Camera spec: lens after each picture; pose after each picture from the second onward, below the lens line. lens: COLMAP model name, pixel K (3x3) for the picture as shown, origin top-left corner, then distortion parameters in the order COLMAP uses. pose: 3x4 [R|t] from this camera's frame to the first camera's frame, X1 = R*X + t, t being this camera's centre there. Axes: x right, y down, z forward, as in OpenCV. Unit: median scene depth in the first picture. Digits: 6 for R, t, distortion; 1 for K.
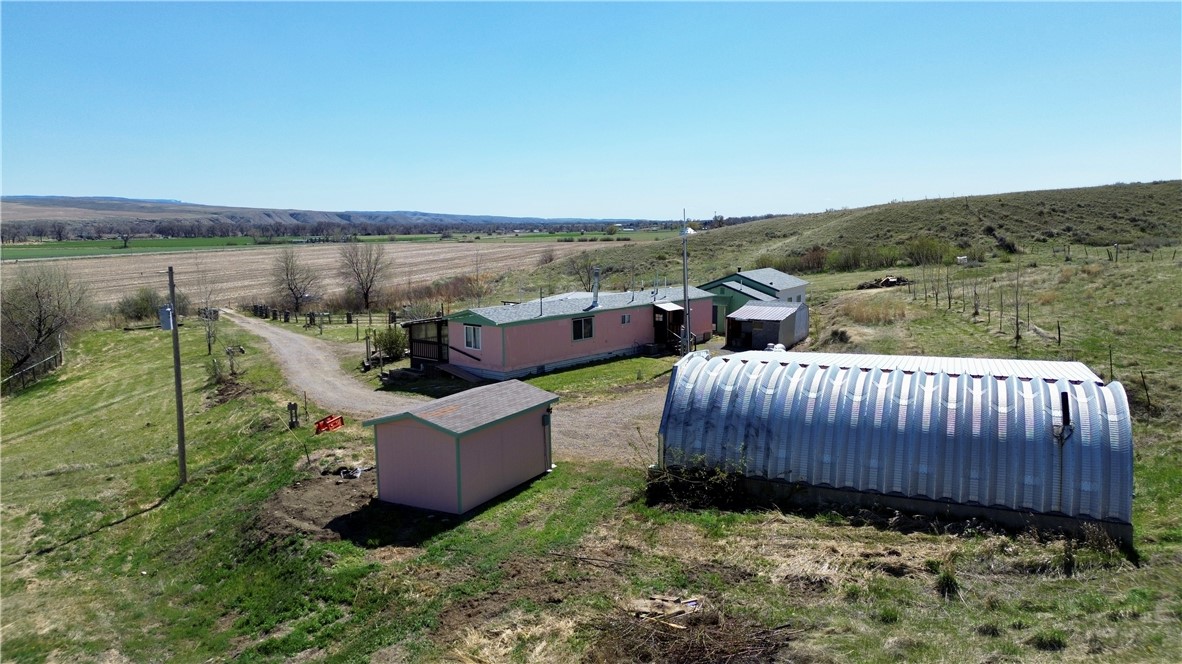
lens RADIAL K [[833.7, 0, 592.2], [0, 833.7, 331.3], [0, 0, 1]] dist [0.081630, -0.084084]
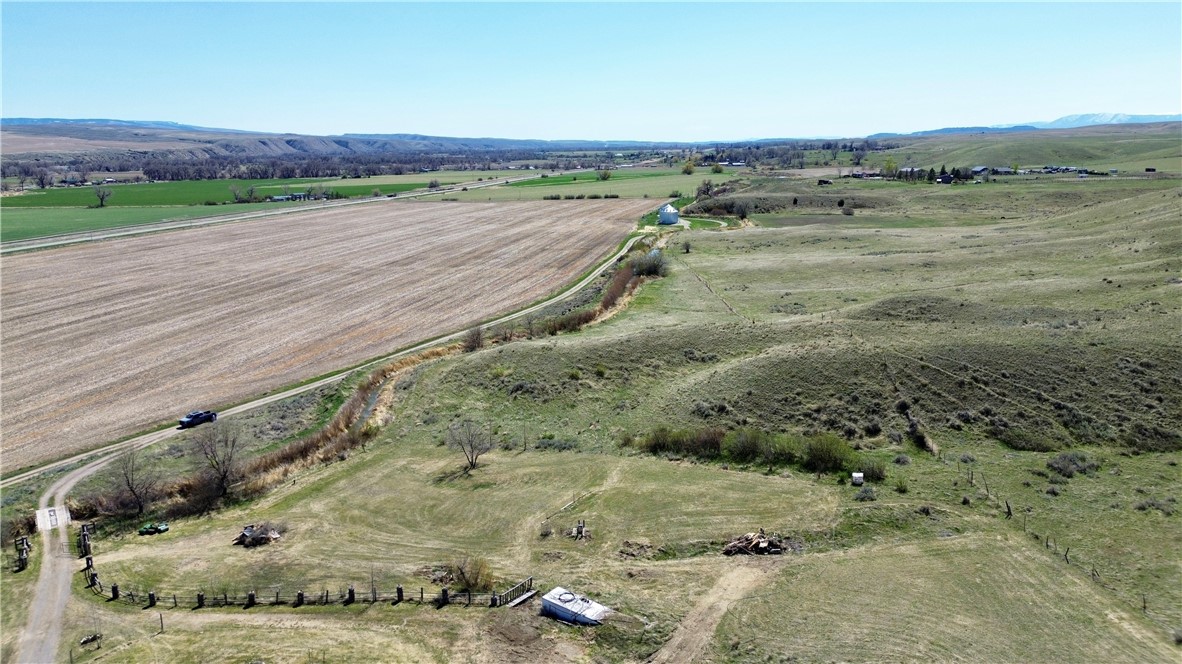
lens RADIAL K [[833.7, 0, 591.7], [0, 833.7, 331.8], [0, 0, 1]] dist [0.081630, -0.084084]
pose [[0.999983, -0.002290, -0.005339, 0.134571], [0.002760, 0.995961, 0.089739, -0.277299], [0.005112, -0.089752, 0.995951, 0.094526]]
